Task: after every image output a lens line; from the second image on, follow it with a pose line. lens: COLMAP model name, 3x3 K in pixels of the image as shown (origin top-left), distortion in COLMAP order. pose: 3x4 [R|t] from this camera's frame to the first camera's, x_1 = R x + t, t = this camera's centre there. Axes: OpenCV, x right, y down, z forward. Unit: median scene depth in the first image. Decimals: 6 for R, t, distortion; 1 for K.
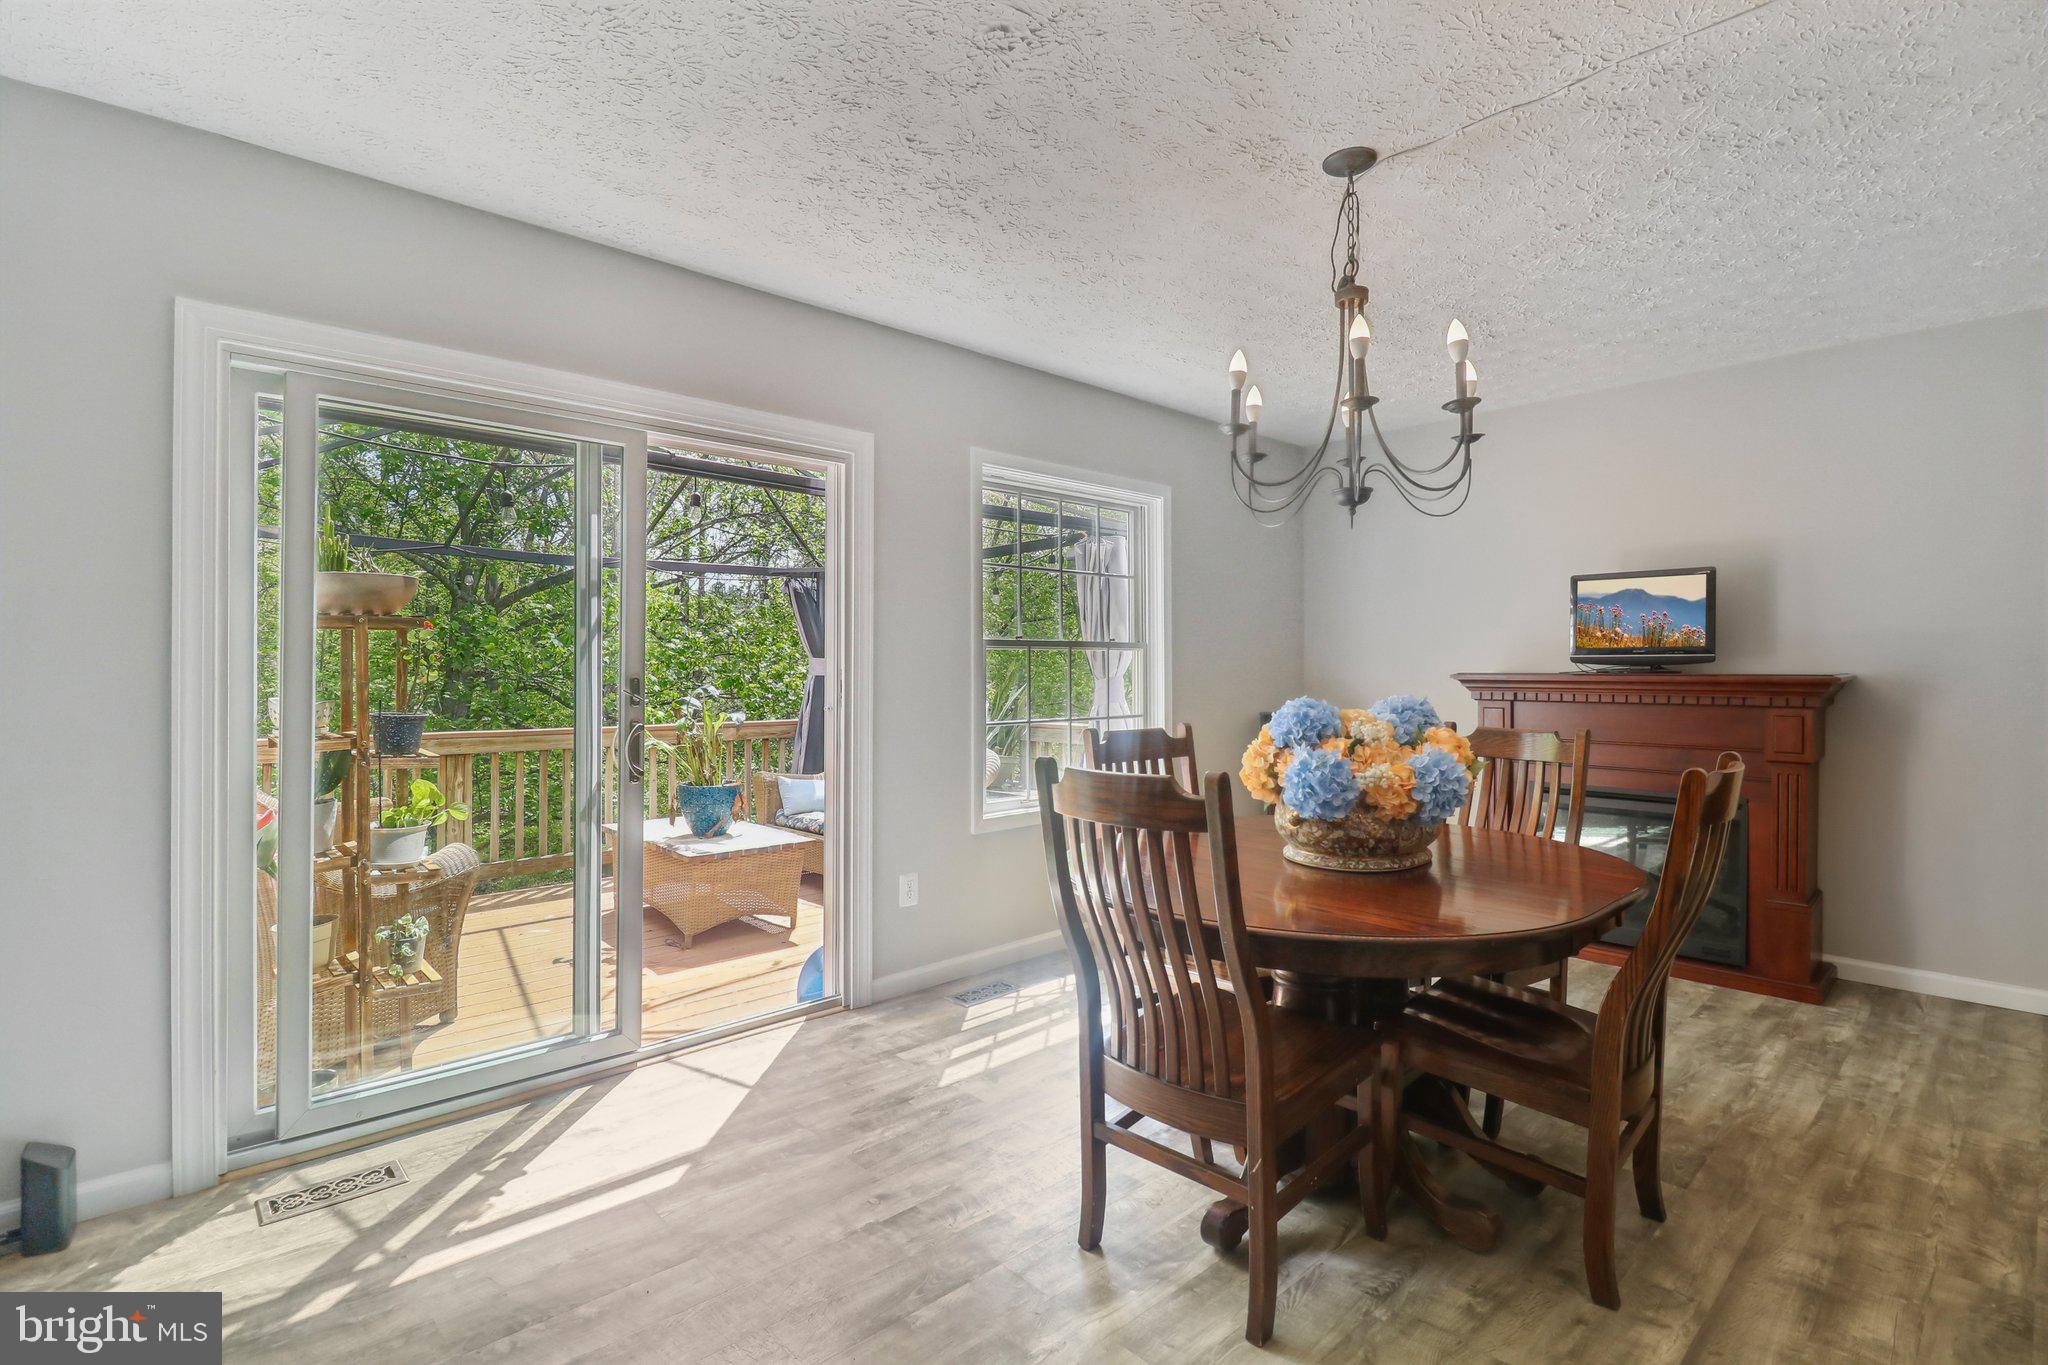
lens RADIAL K [[965.6, 0, 1024.0], [0, 965.6, 682.5], [0, 0, 1]] dist [0.000340, -0.000151]
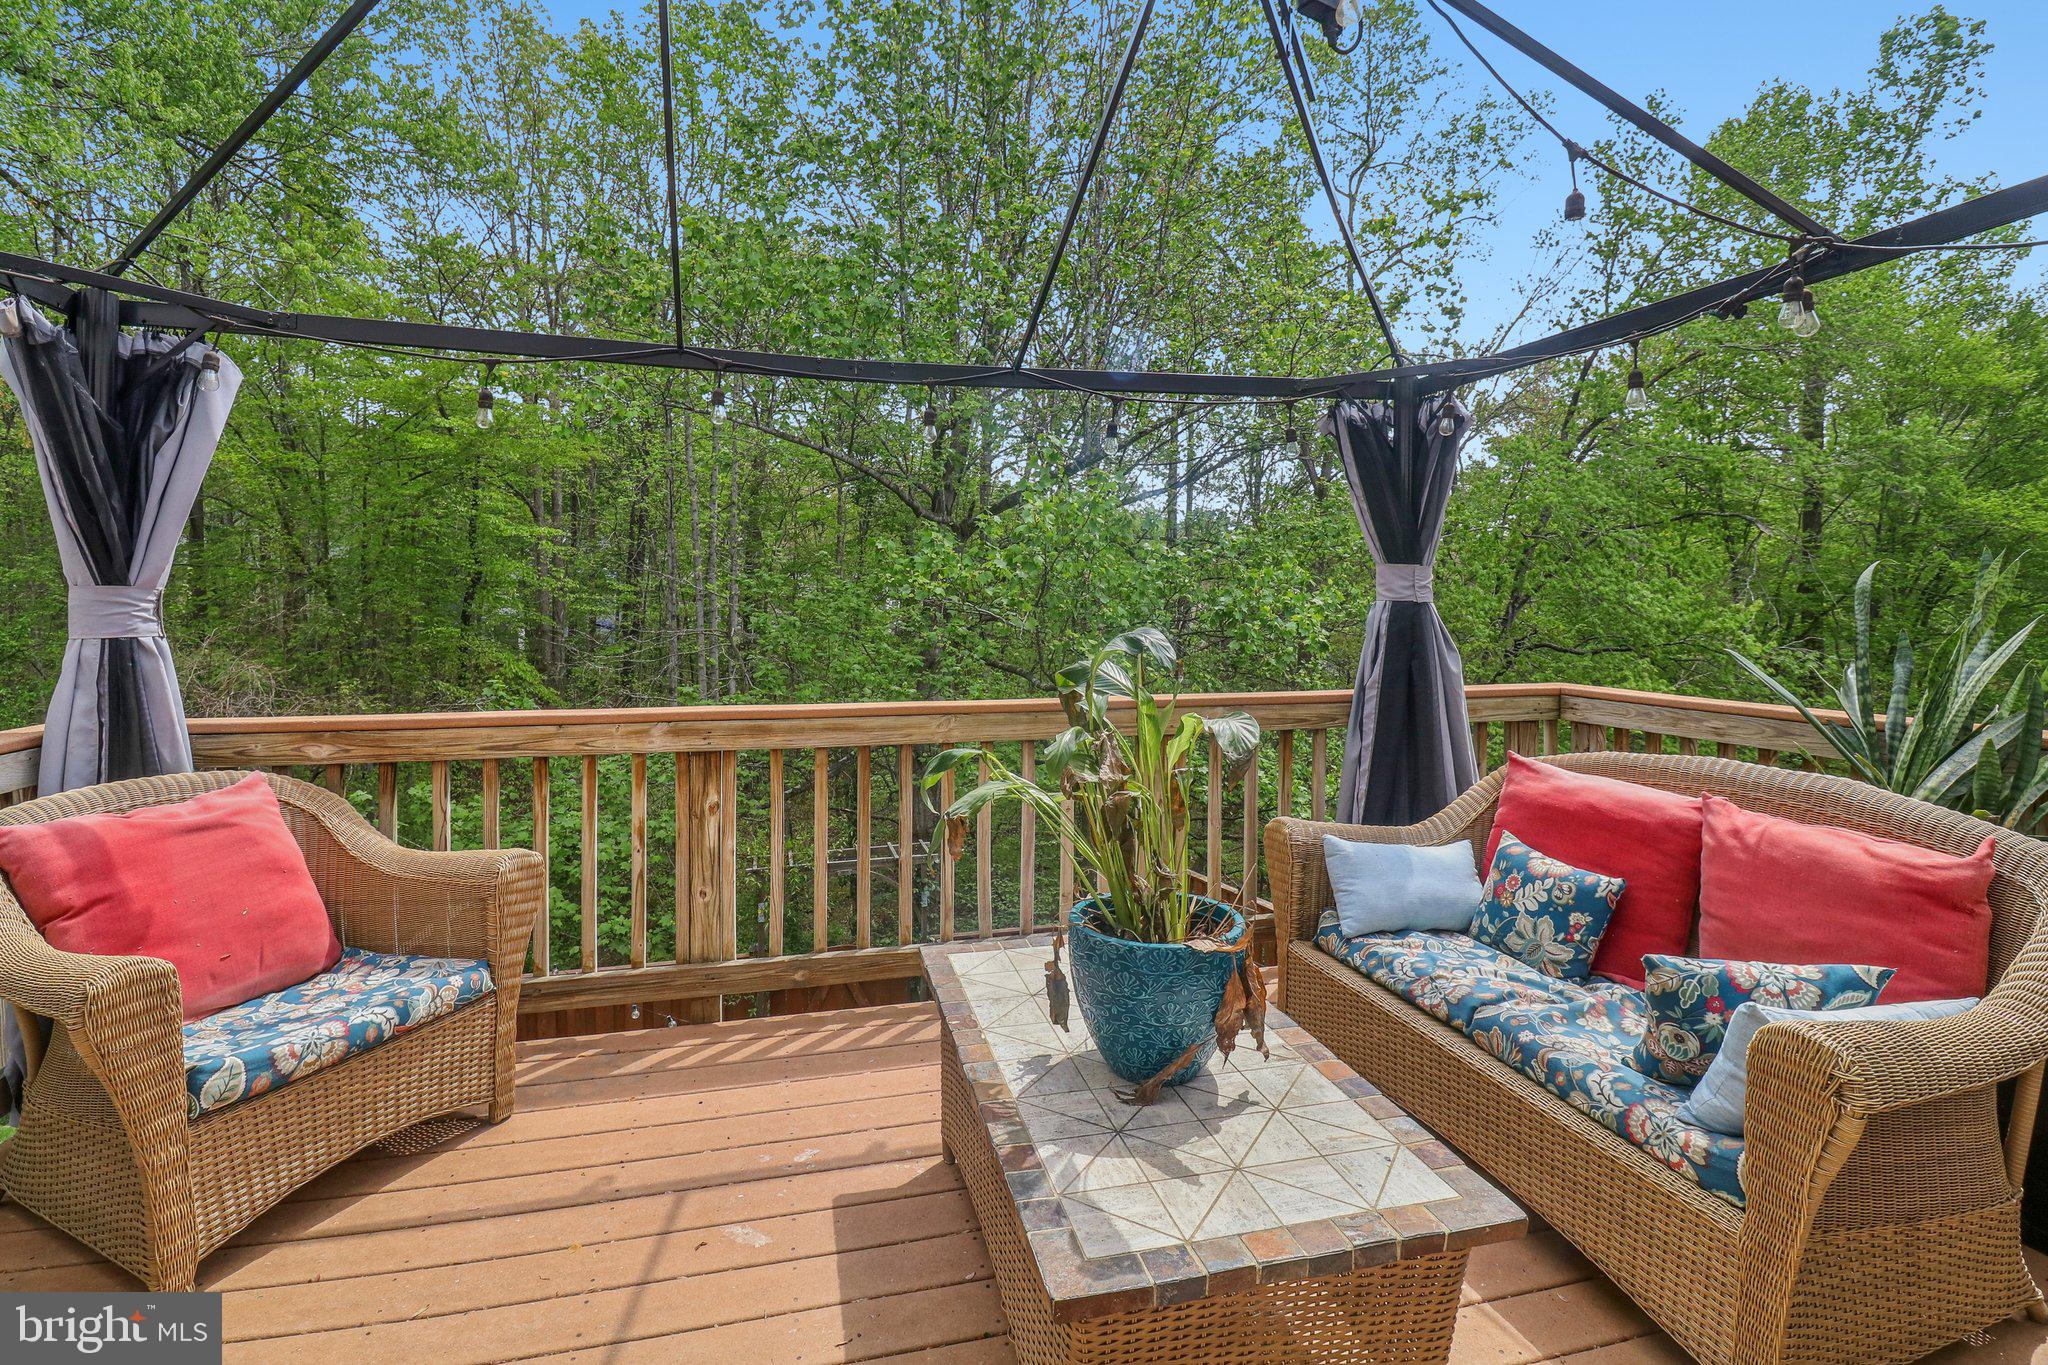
lens RADIAL K [[974.7, 0, 1017.4], [0, 974.7, 649.2], [0, 0, 1]] dist [0.000336, -0.008608]
pose [[0.877721, 0.017656, -0.478846, -0.164315], [-0.000789, 0.999373, 0.035402, 0.000053], [0.479171, -0.030695, 0.877185, 0.544406]]
